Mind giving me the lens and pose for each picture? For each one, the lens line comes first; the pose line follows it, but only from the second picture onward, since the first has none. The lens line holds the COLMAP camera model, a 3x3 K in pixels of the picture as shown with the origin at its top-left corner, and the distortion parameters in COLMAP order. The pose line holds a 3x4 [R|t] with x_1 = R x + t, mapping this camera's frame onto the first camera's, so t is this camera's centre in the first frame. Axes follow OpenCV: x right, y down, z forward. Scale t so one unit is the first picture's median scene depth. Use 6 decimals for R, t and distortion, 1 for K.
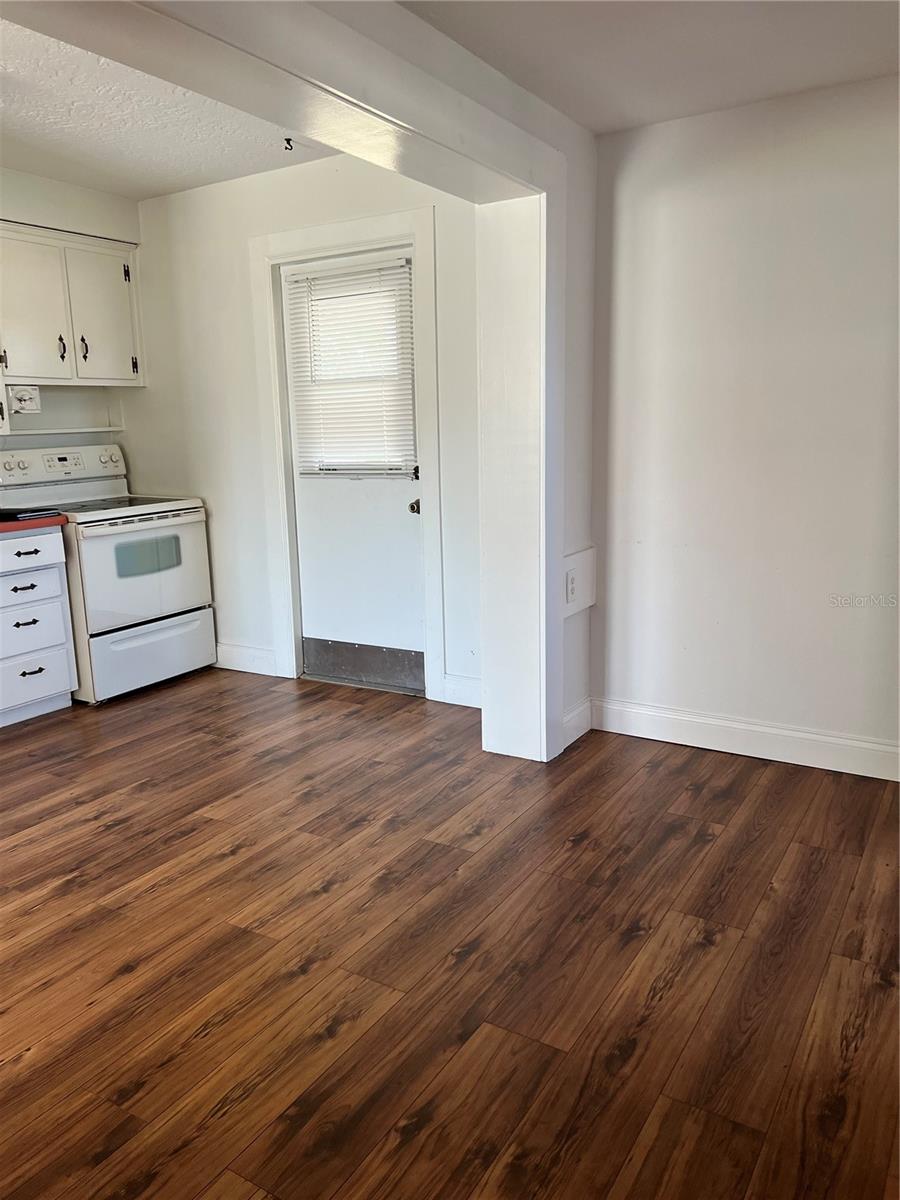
lens RADIAL K [[896.3, 0, 432.0], [0, 896.3, 604.9], [0, 0, 1]] dist [0.052930, -0.059955]
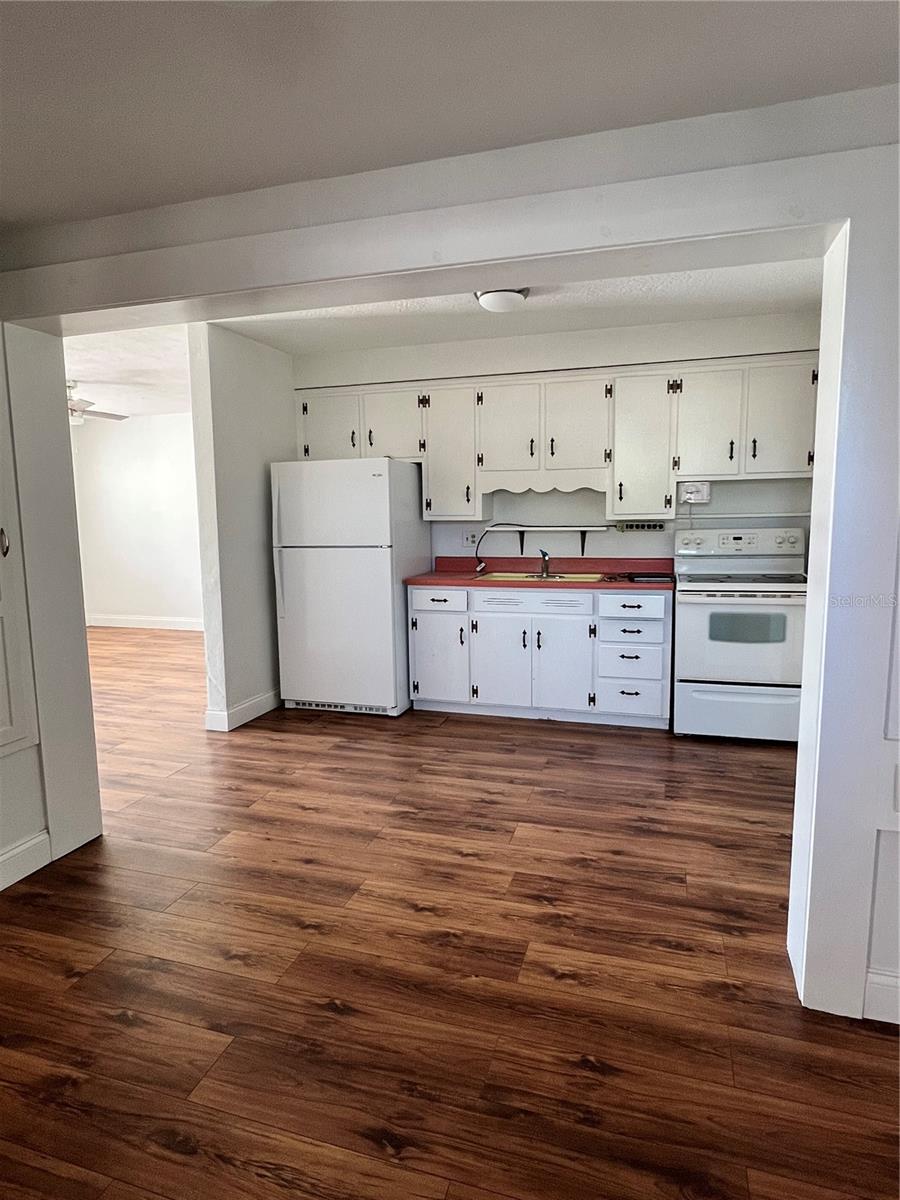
lens RADIAL K [[671.4, 0, 457.2], [0, 671.4, 600.9], [0, 0, 1]] dist [-0.002317, 0.000101]
pose [[0.263757, 0.155214, -0.952019, 0.533628], [-0.183845, 0.976966, 0.108348, -0.153268], [0.946907, 0.146446, 0.286217, 0.559348]]
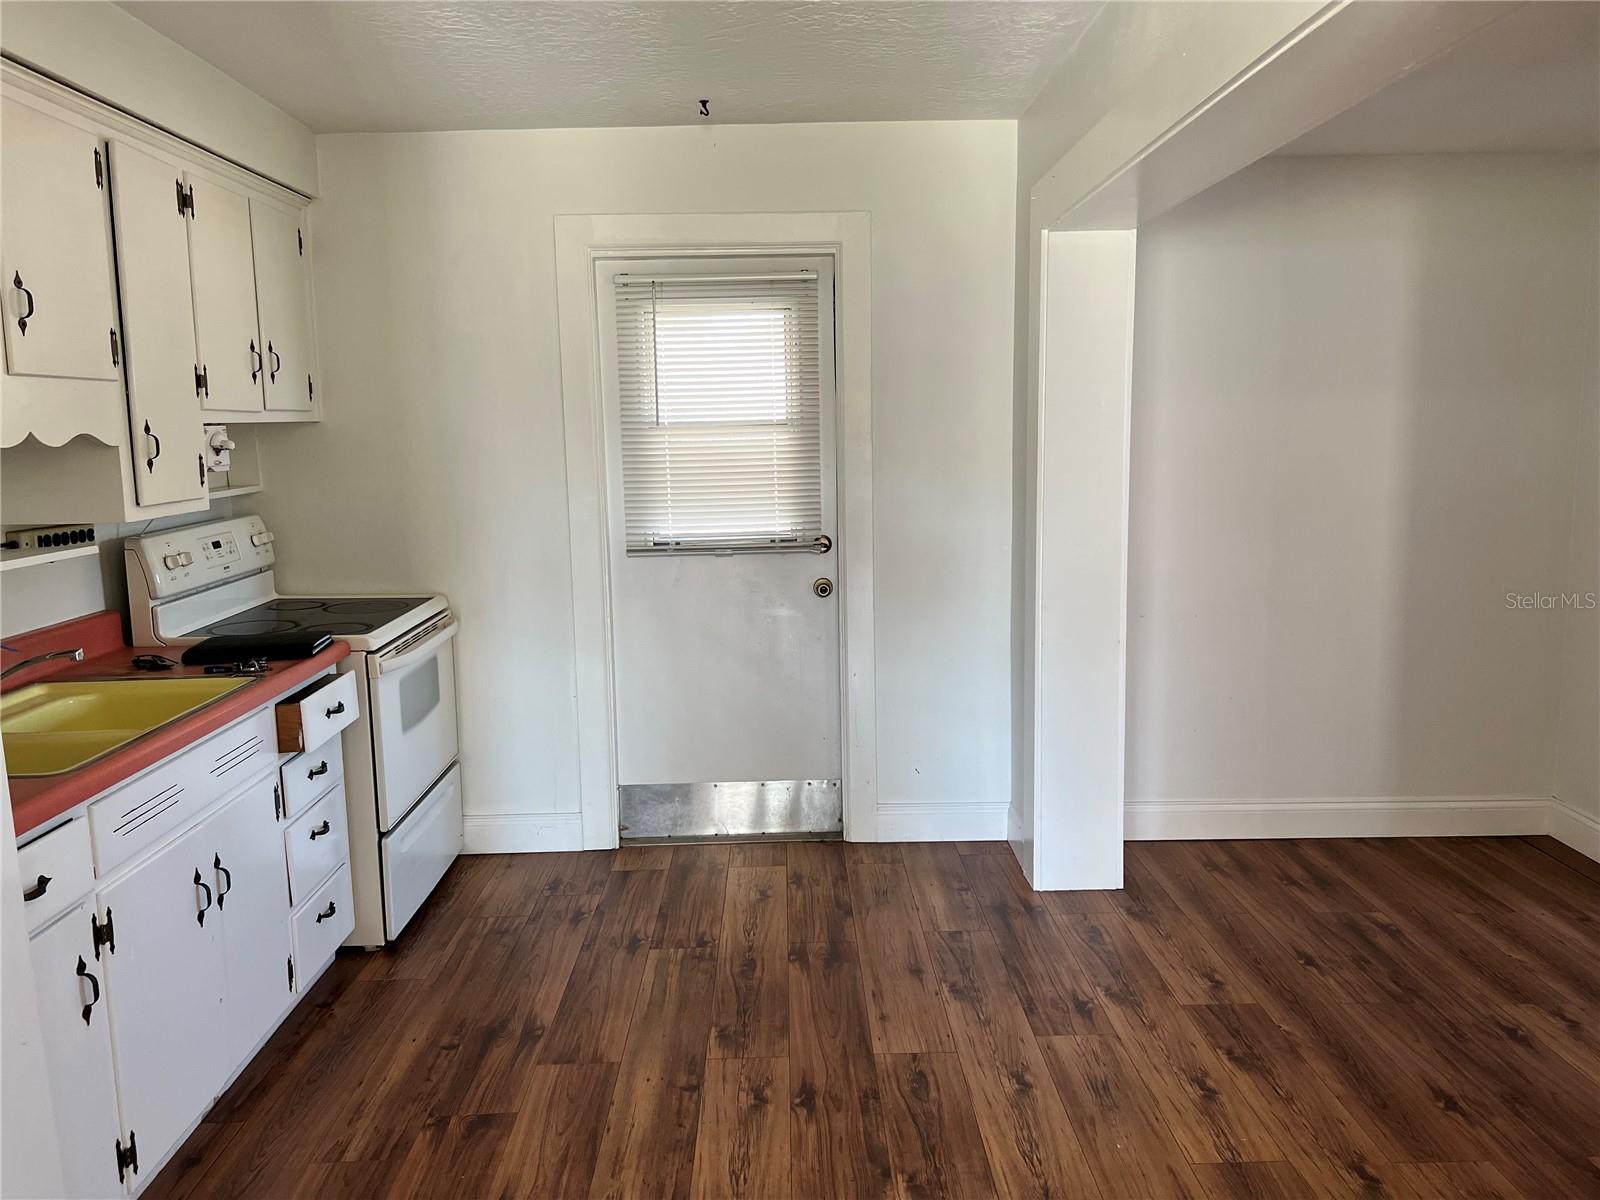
lens RADIAL K [[1195.1, 0, 791.8], [0, 1195.1, 610.9], [0, 0, 1]] dist [0.052930, -0.059955]
pose [[0.839997, -0.070027, 0.538053, -0.744179], [0.100778, 0.994518, -0.027898, -0.084707], [-0.533149, 0.077659, 0.842449, 0.208437]]
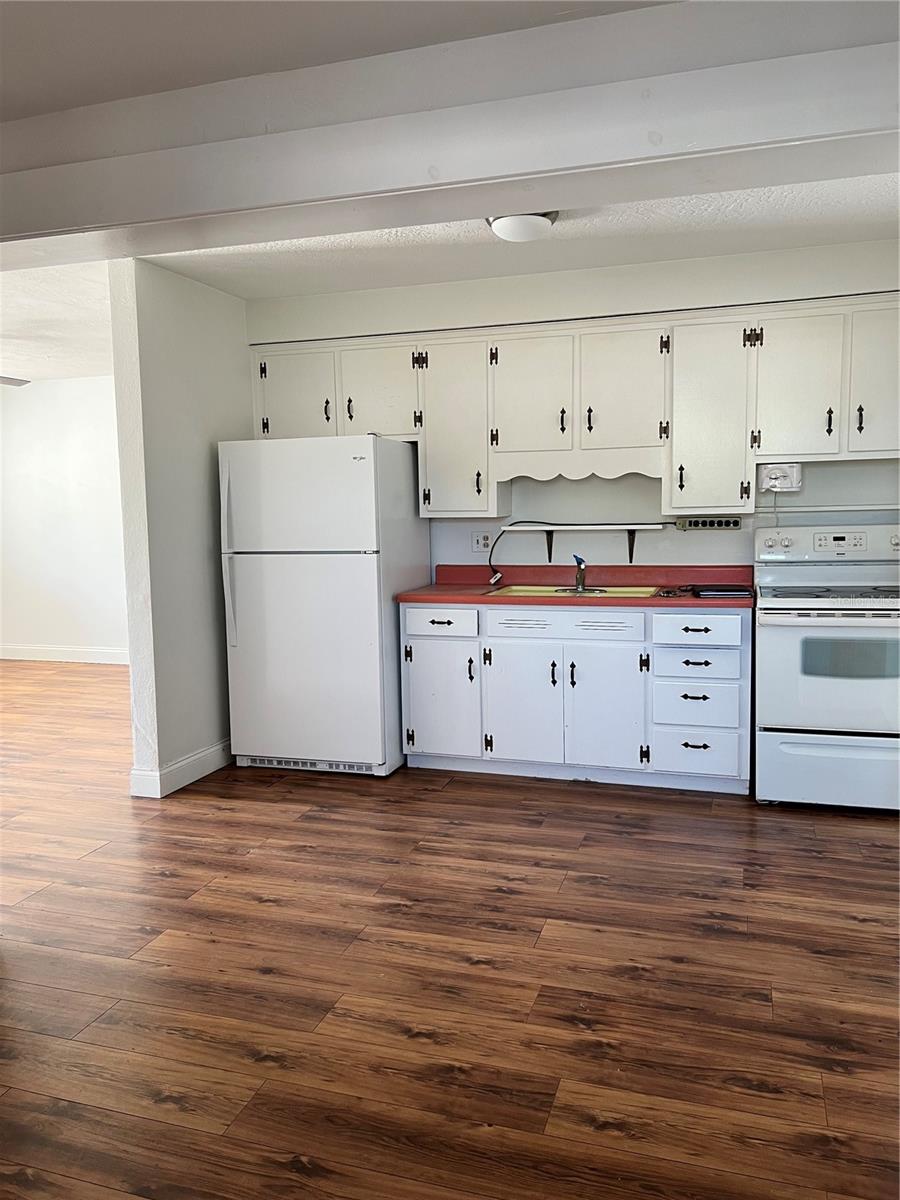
lens RADIAL K [[896.3, 0, 457.5], [0, 896.3, 605.5], [0, 0, 1]] dist [0.052930, -0.059955]
pose [[0.253792, 0.135708, -0.957691, 0.547321], [-0.179416, 0.979532, 0.091257, -0.155748], [0.950473, 0.148665, 0.272946, 0.558776]]
